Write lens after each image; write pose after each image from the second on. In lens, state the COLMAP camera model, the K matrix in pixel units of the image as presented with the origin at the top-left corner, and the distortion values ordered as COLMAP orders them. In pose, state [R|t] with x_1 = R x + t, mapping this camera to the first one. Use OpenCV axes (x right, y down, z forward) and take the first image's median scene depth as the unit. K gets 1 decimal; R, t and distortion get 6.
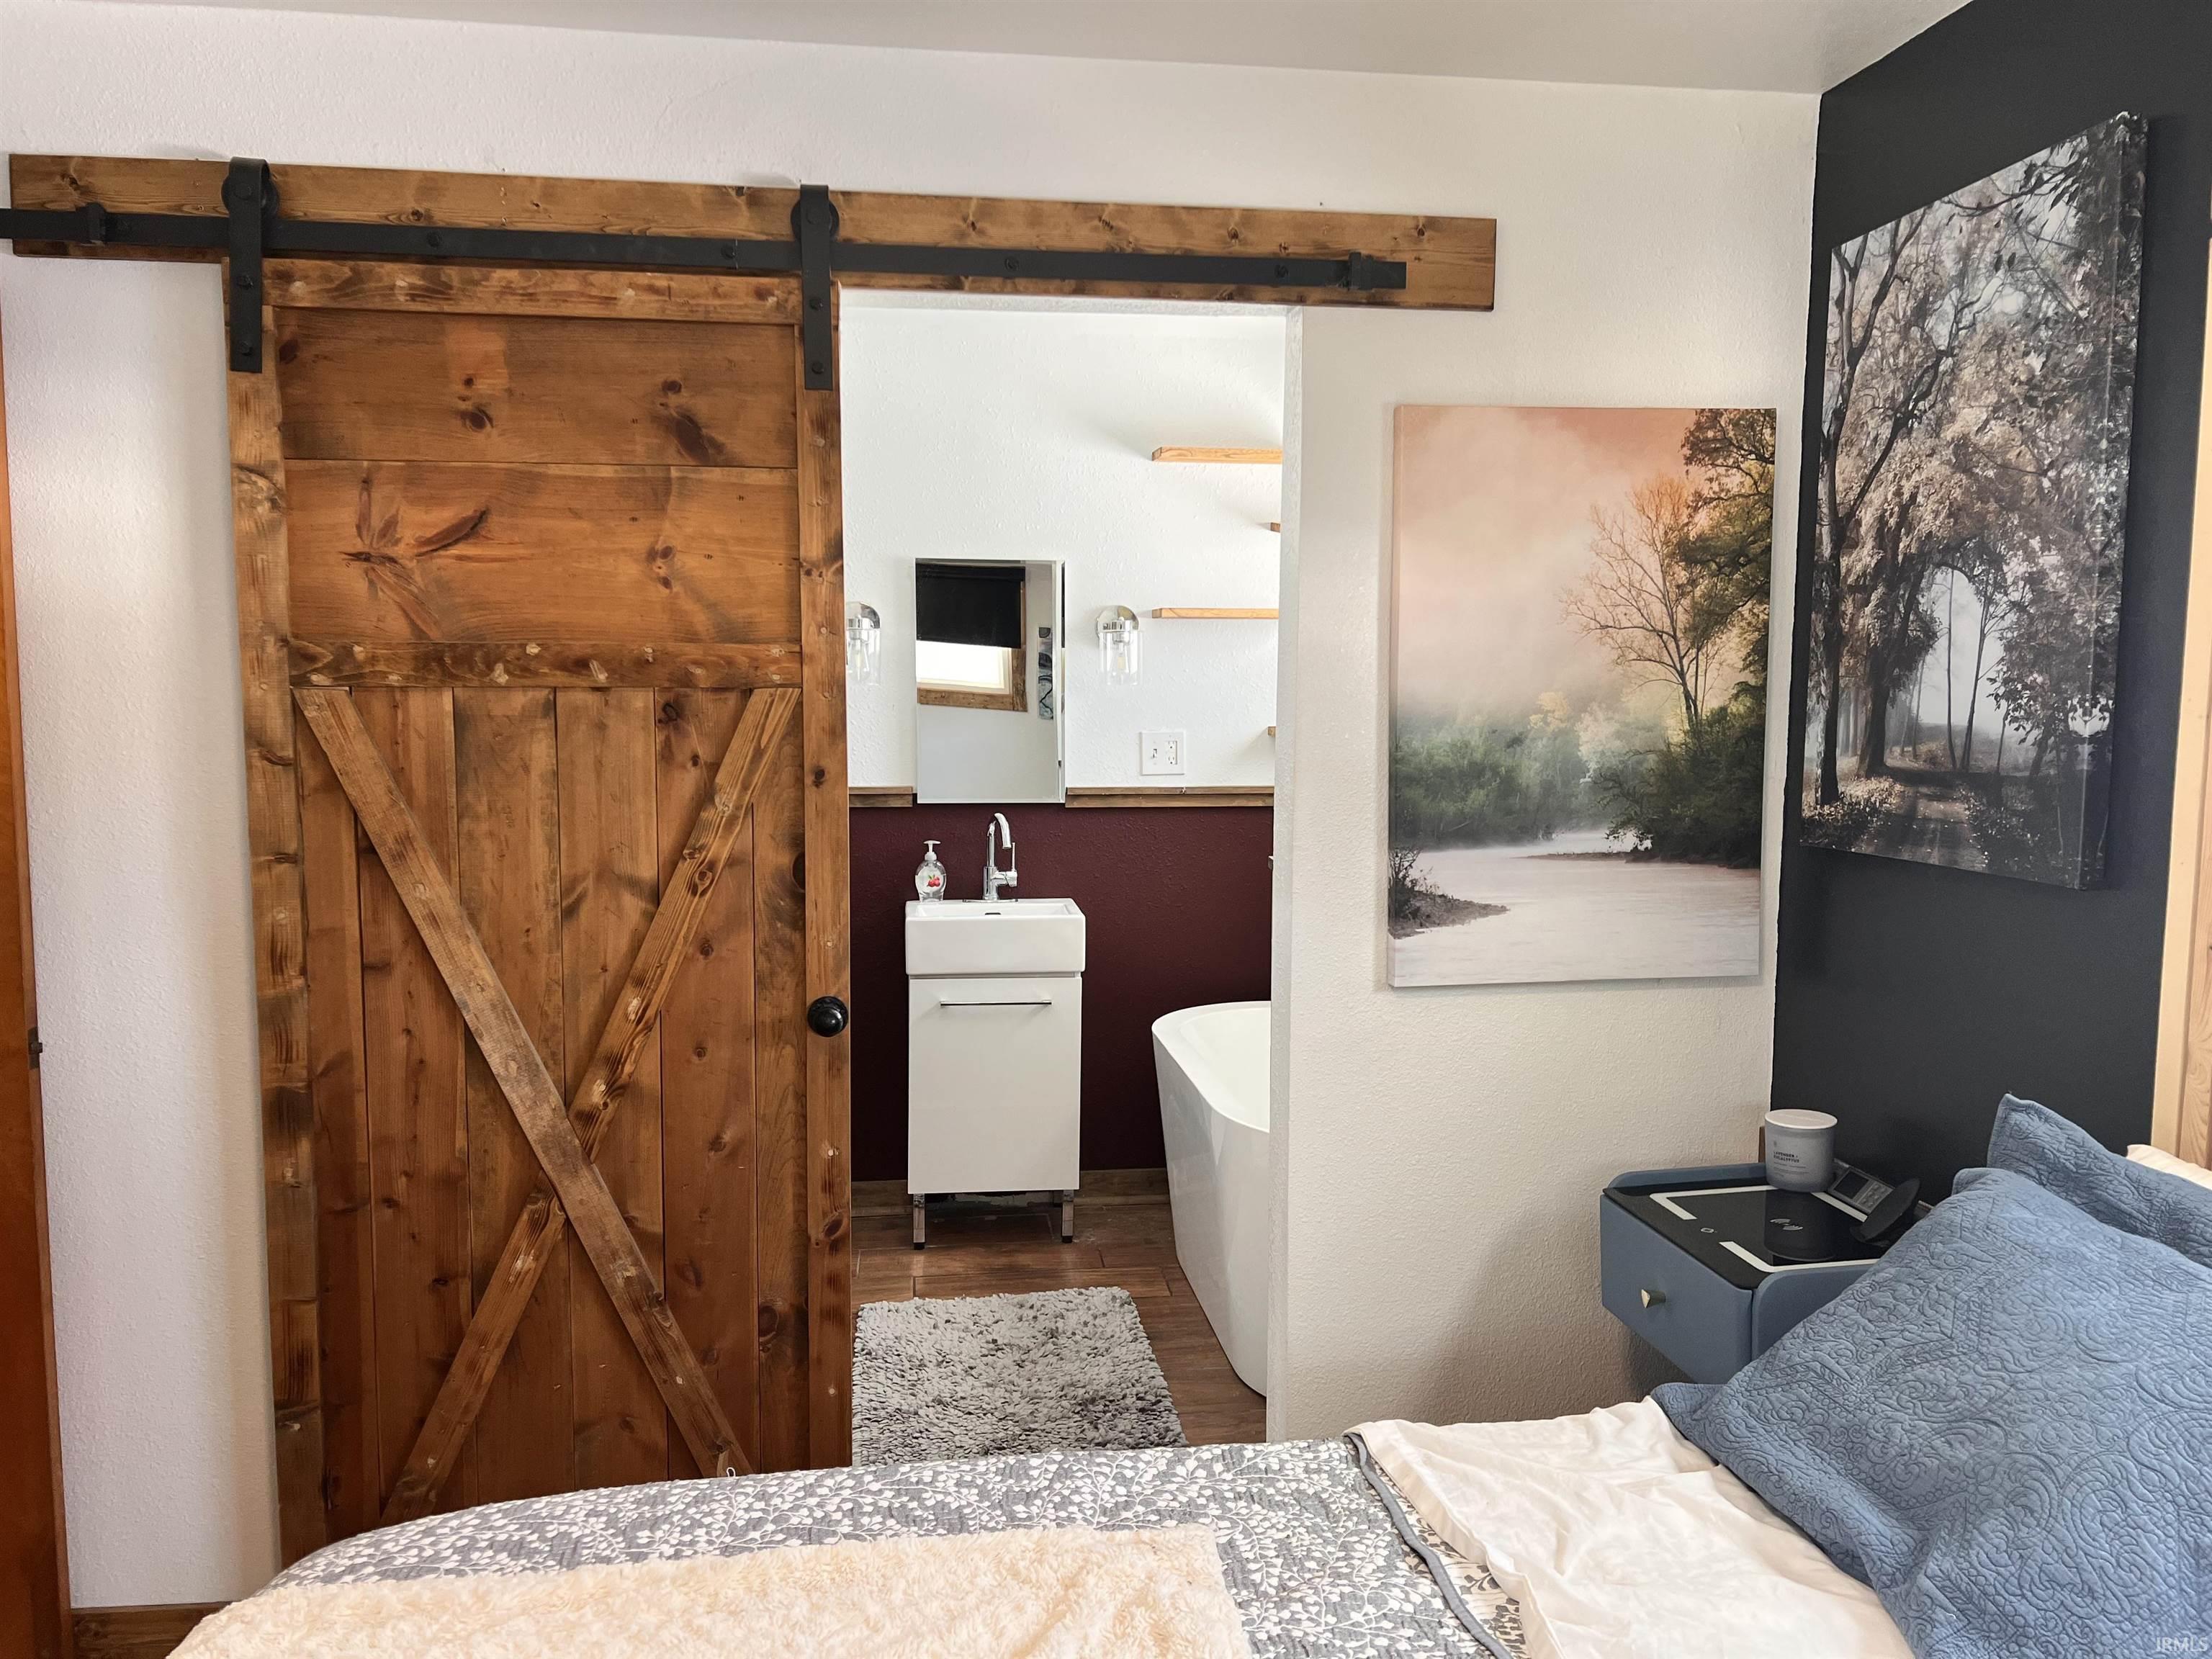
lens RADIAL K [[1665.0, 0, 1111.5], [0, 1665.0, 847.9], [0, 0, 1]] dist [0.043520, -0.046939]
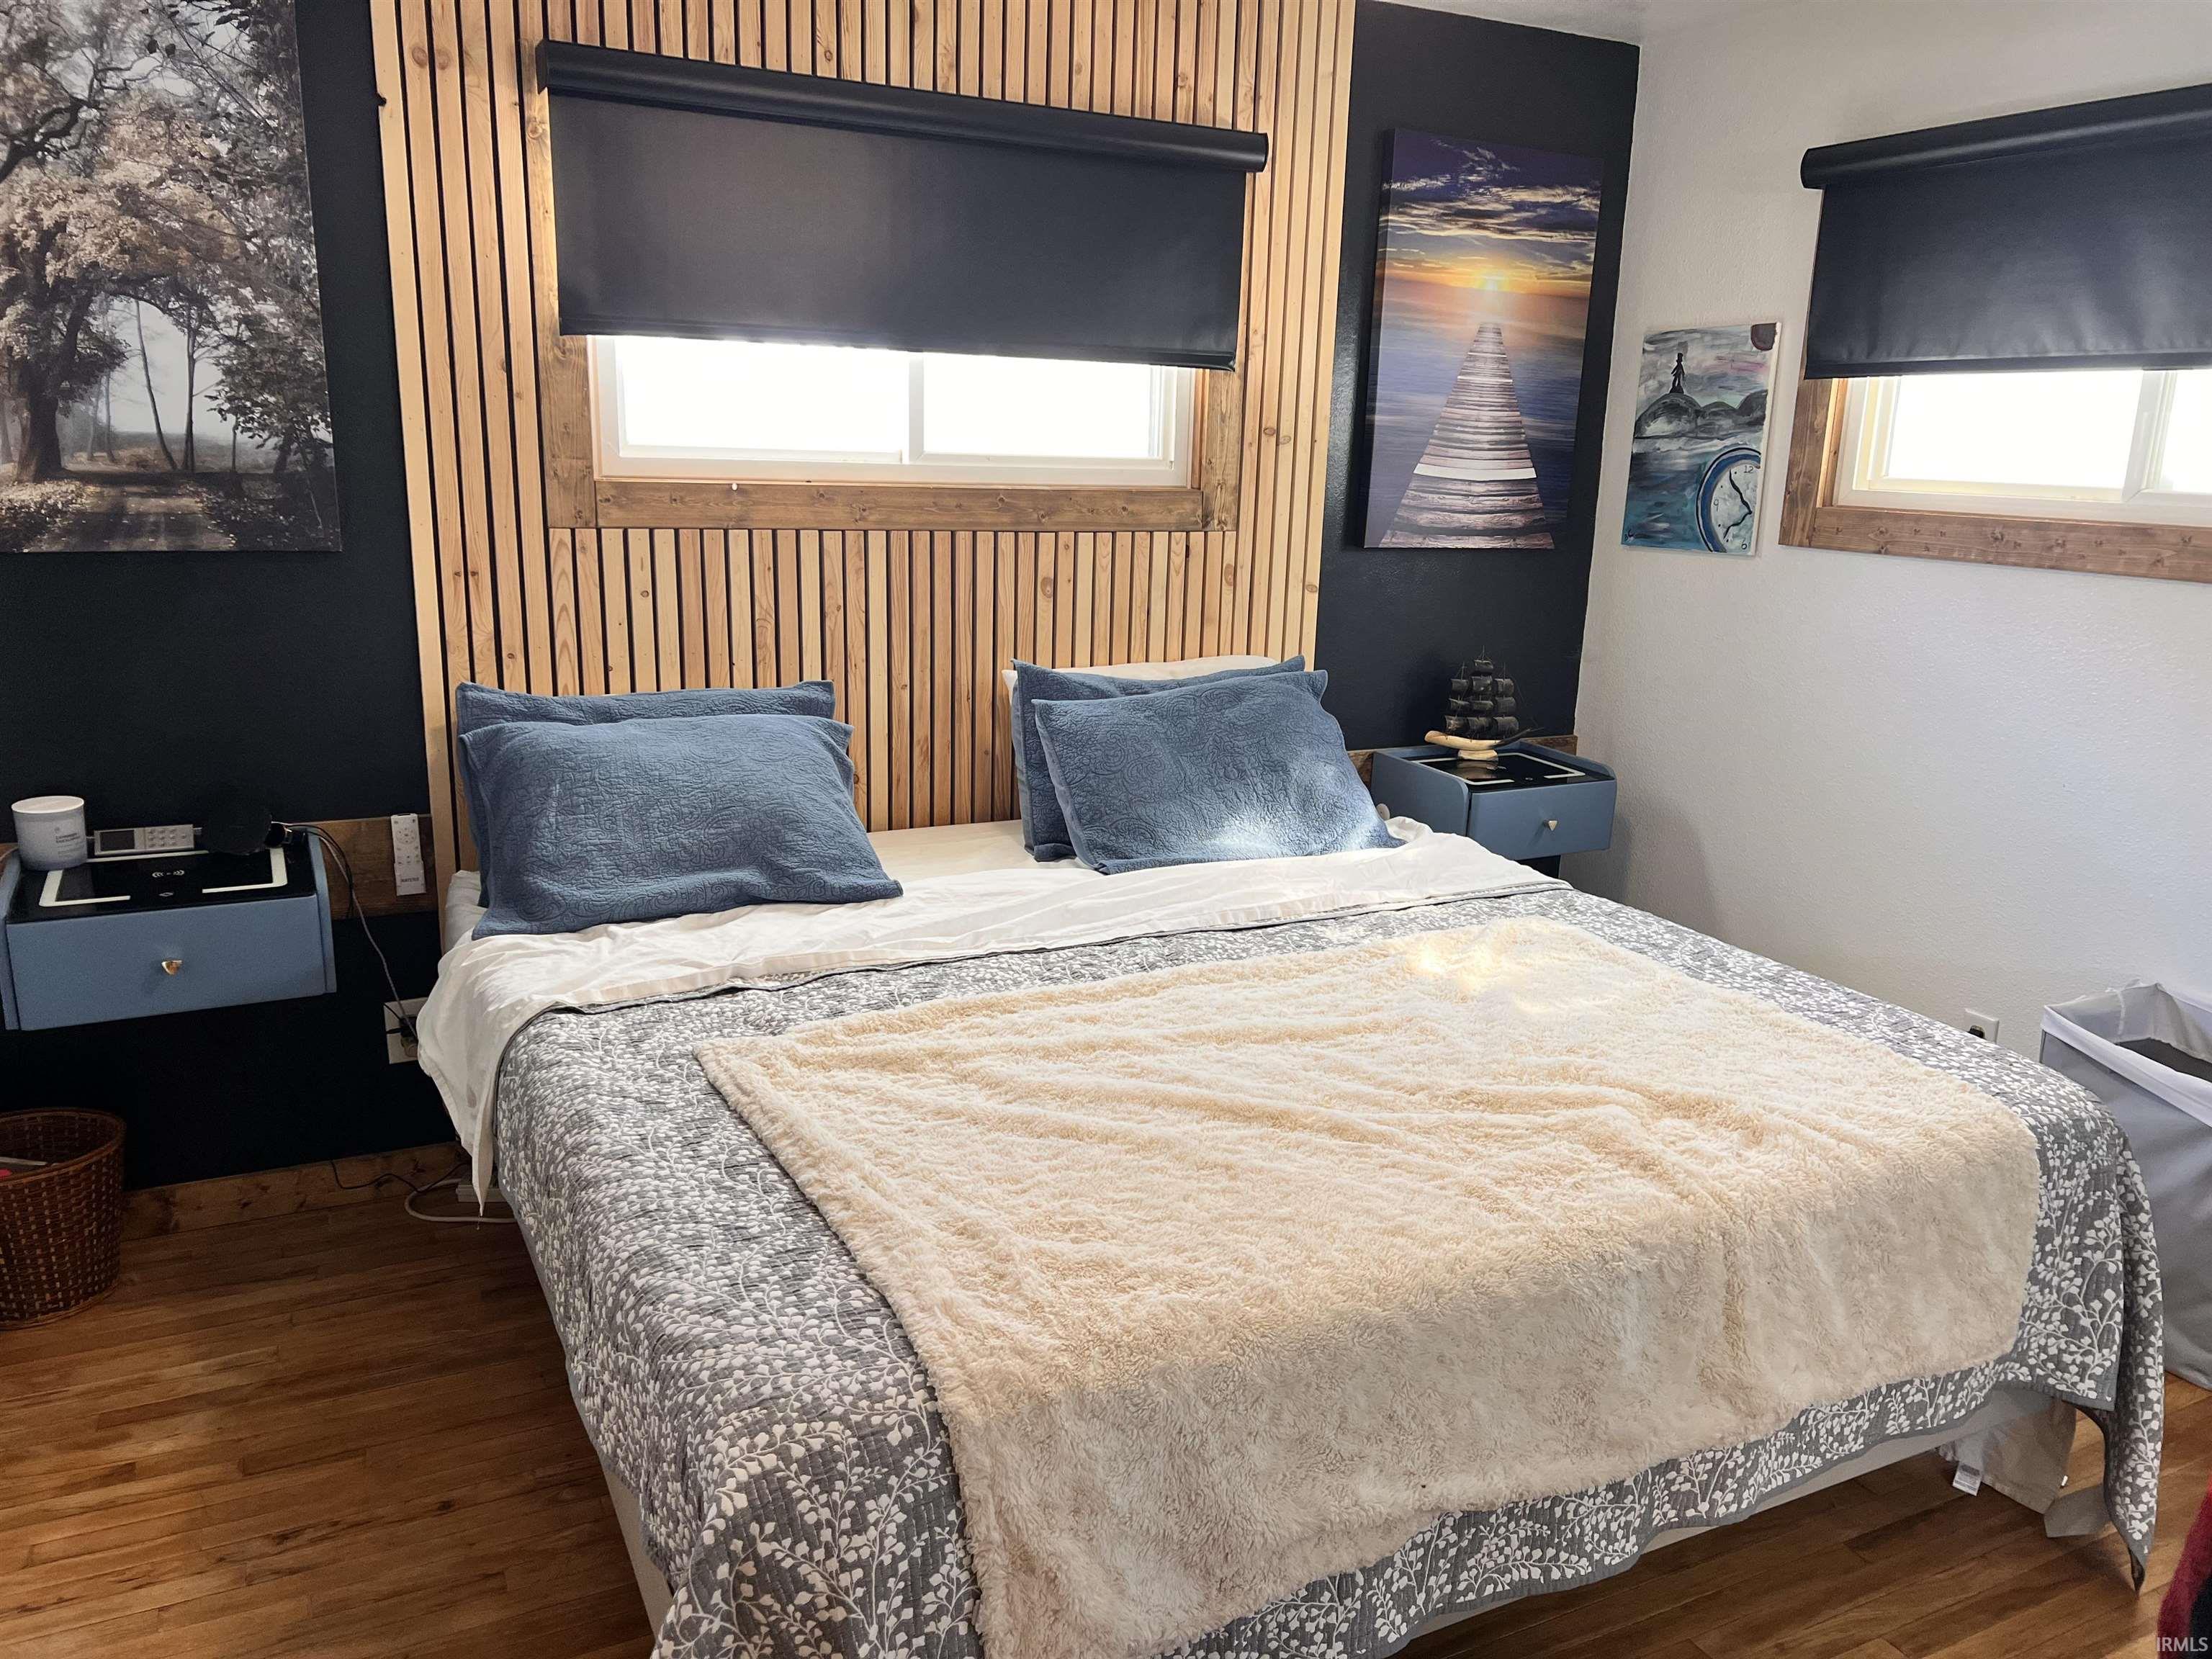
lens RADIAL K [[1665.0, 0, 1129.4], [0, 1665.0, 841.7], [0, 0, 1]] dist [0.043520, -0.046939]
pose [[-0.329549, -0.243516, 0.912194, -0.940309], [0.057447, 0.959203, 0.276819, -0.088344], [-0.942389, 0.143628, -0.302115, 0.765445]]
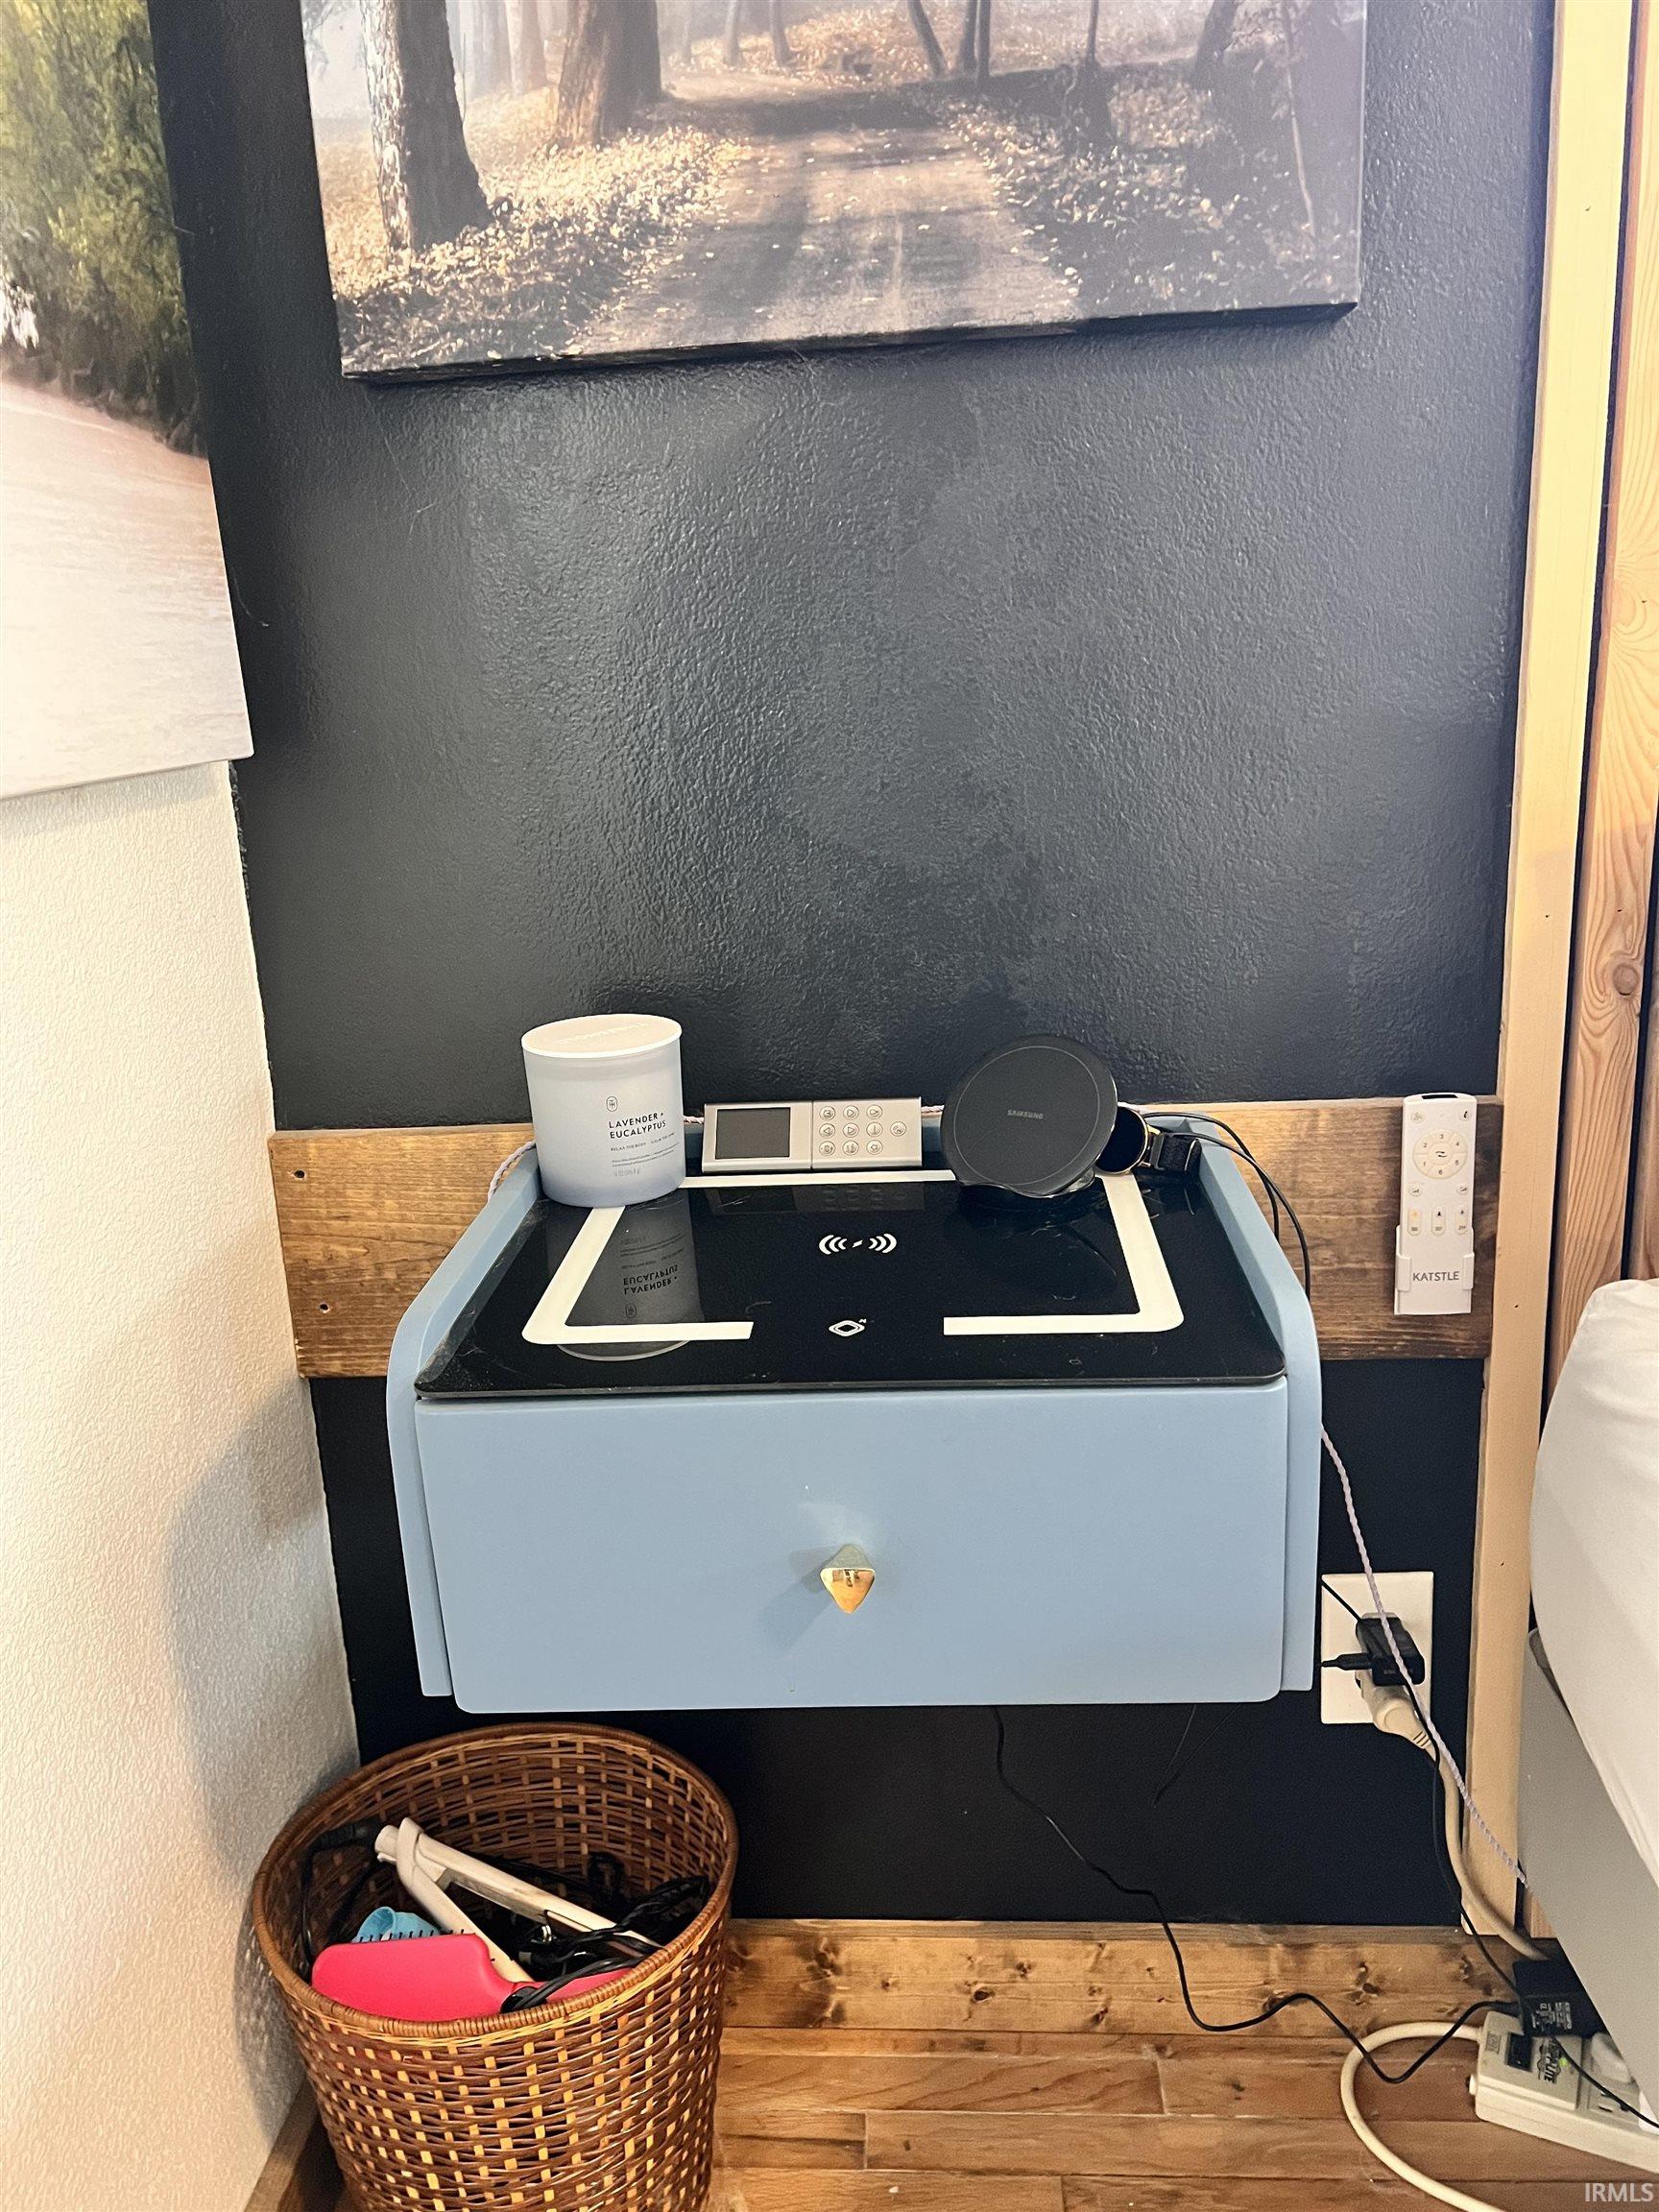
lens RADIAL K [[1665.0, 0, 831.5], [0, 1665.0, 1120.8], [0, 0, 1]] dist [0.043520, -0.046939]
pose [[0.203066, -0.266402, 0.942228, 0.026961], [0.143342, 0.959998, 0.240533, 0.102686], [-0.968616, 0.086217, 0.233129, 0.967753]]
